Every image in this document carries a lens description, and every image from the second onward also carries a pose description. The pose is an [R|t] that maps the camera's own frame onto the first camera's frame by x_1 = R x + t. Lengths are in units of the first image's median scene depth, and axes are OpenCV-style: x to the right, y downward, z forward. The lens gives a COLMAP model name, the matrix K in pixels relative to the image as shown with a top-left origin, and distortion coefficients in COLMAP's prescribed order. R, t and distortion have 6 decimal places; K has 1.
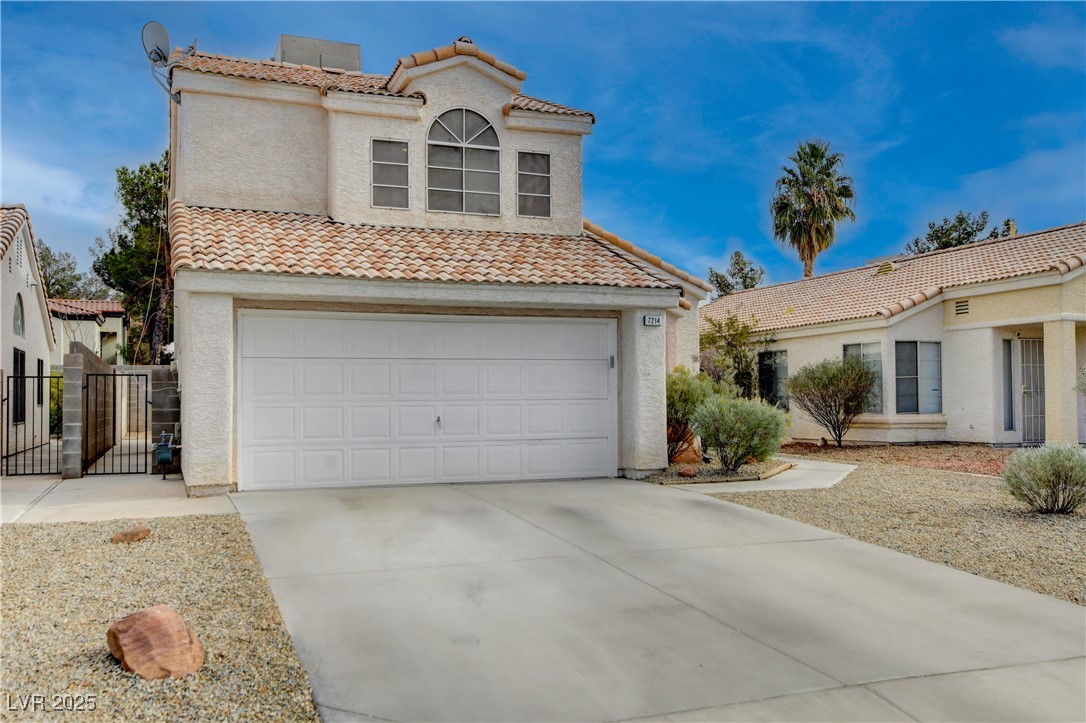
lens RADIAL K [[963.4, 0, 543.2], [0, 963.4, 380.2], [0, 0, 1]] dist [0.001964, -0.001138]
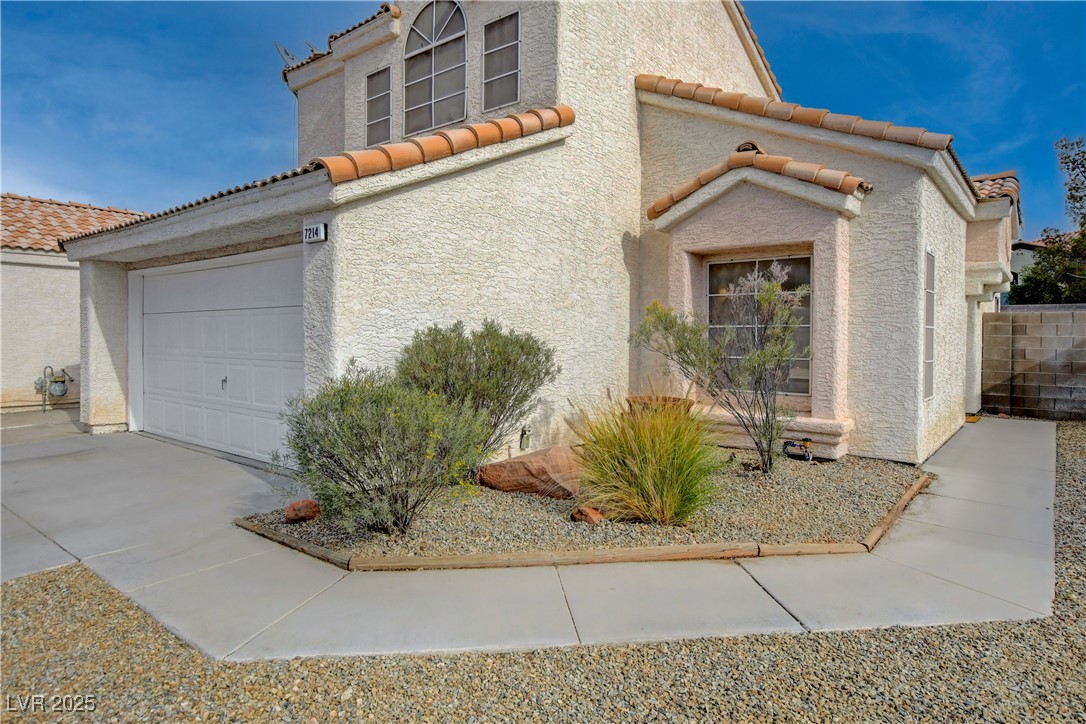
lens RADIAL K [[636.6, 0, 558.1], [0, 636.6, 340.1], [0, 0, 1]] dist [-0.008117, -0.001007]
pose [[0.492635, 0.019948, -0.870007, 0.464514], [0.012991, 0.999457, 0.030273, -0.007411], [0.870139, -0.026216, 0.492109, 0.849981]]
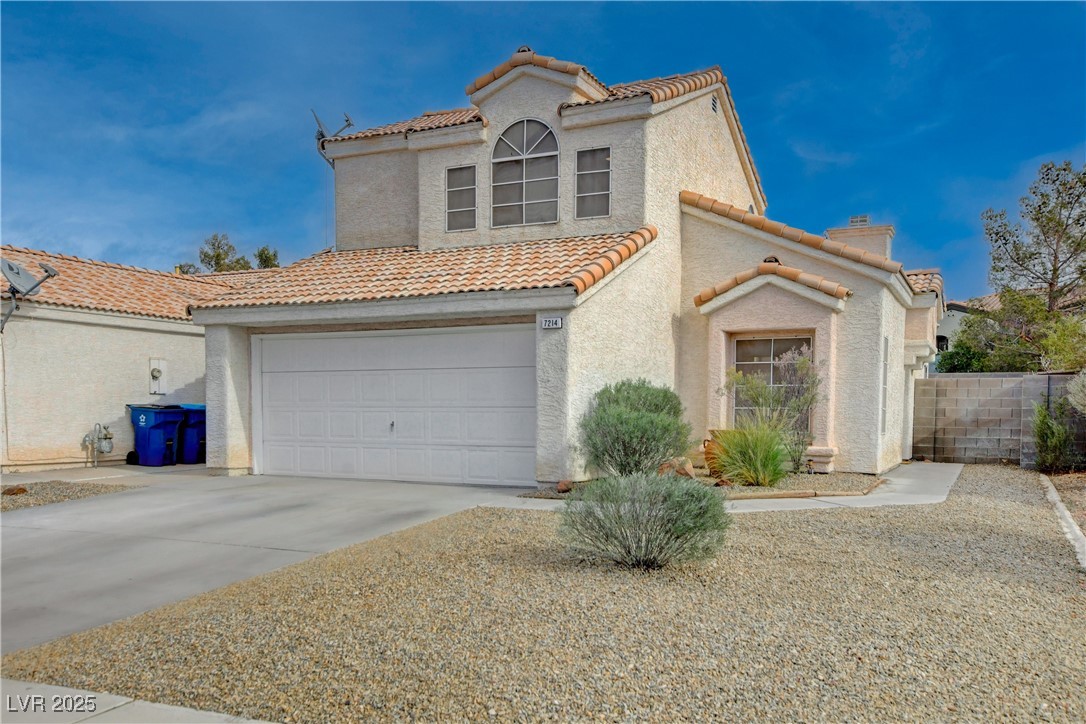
lens RADIAL K [[945.2, 0, 541.6], [0, 945.2, 468.3], [0, 0, 1]] dist [0.009956, 0.002089]
pose [[0.670807, 0.056623, -0.739468, 0.714729], [0.006401, 0.996602, 0.082119, 0.002393], [0.741605, -0.059819, 0.668165, 0.337303]]
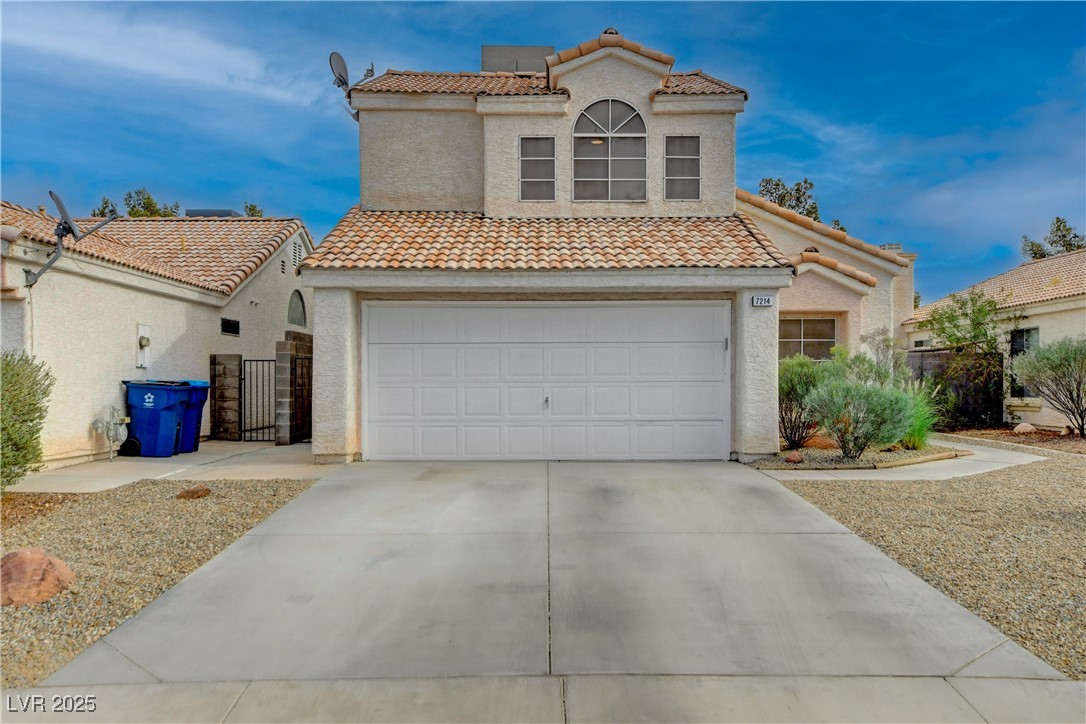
lens RADIAL K [[928.0, 0, 553.9], [0, 928.0, 386.2], [0, 0, 1]] dist [0.008152, 0.004589]
pose [[0.933688, 0.007452, -0.358009, 0.228775], [0.002728, 0.999606, 0.027922, -0.002569], [0.358076, -0.027047, 0.933300, 0.042944]]
